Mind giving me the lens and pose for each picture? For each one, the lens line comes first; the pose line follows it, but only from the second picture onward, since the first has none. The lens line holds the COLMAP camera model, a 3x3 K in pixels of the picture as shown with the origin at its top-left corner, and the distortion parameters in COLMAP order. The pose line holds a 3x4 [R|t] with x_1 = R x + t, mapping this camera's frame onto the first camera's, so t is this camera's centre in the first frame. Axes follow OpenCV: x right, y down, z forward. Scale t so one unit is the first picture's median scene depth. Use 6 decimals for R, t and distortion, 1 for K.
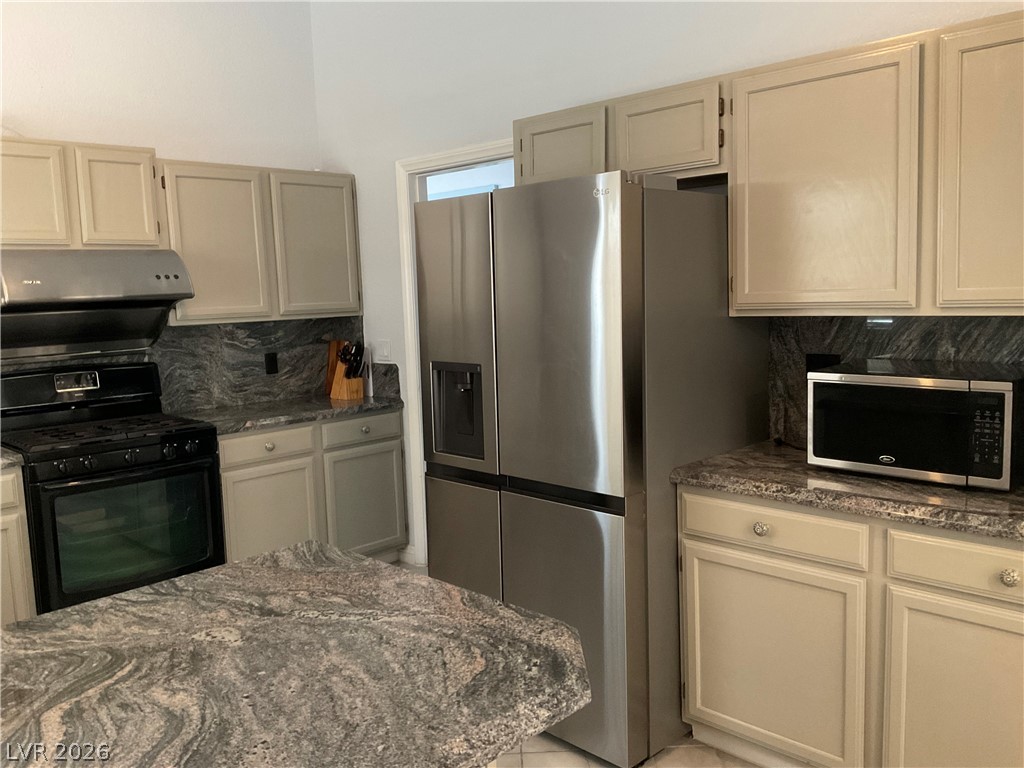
lens RADIAL K [[849.9, 0, 512.0], [0, 849.9, 384.0], [0, 0, 1]] dist [0.123442, -0.255407]
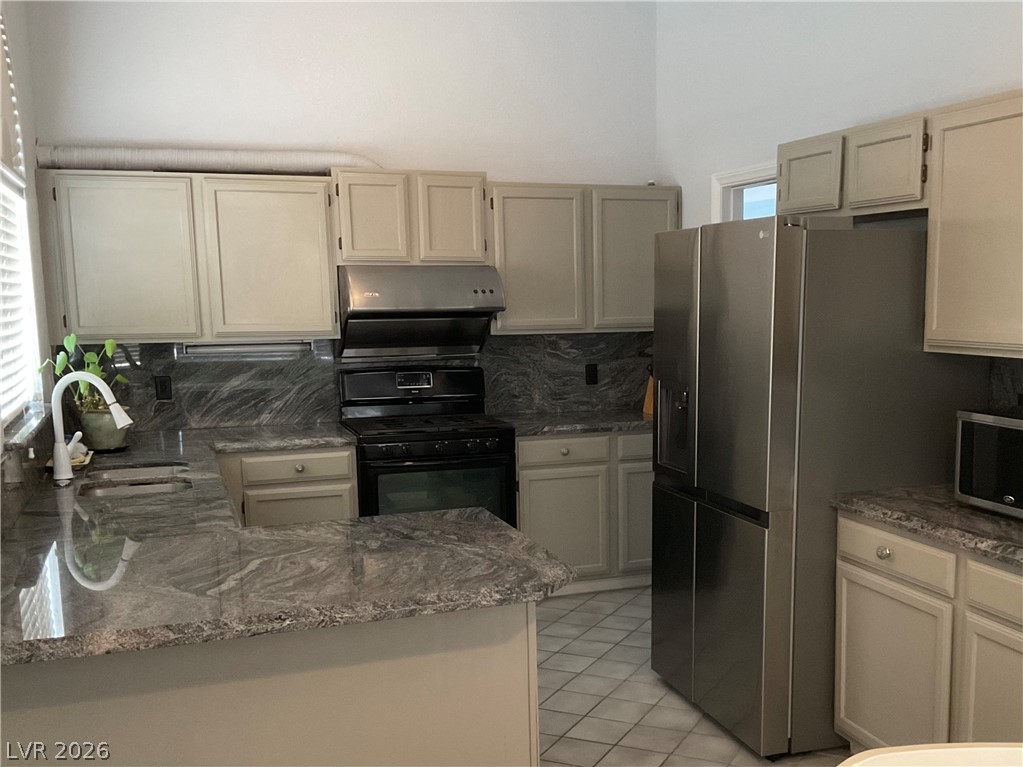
lens RADIAL K [[926.4, 0, 513.4], [0, 926.4, 454.3], [0, 0, 1]] dist [0.076445, -0.009596]
pose [[0.915880, 0.092444, -0.390664, 0.129018], [-0.069999, 0.994993, 0.071340, -0.002103], [0.395303, -0.037993, 0.917765, -0.104686]]
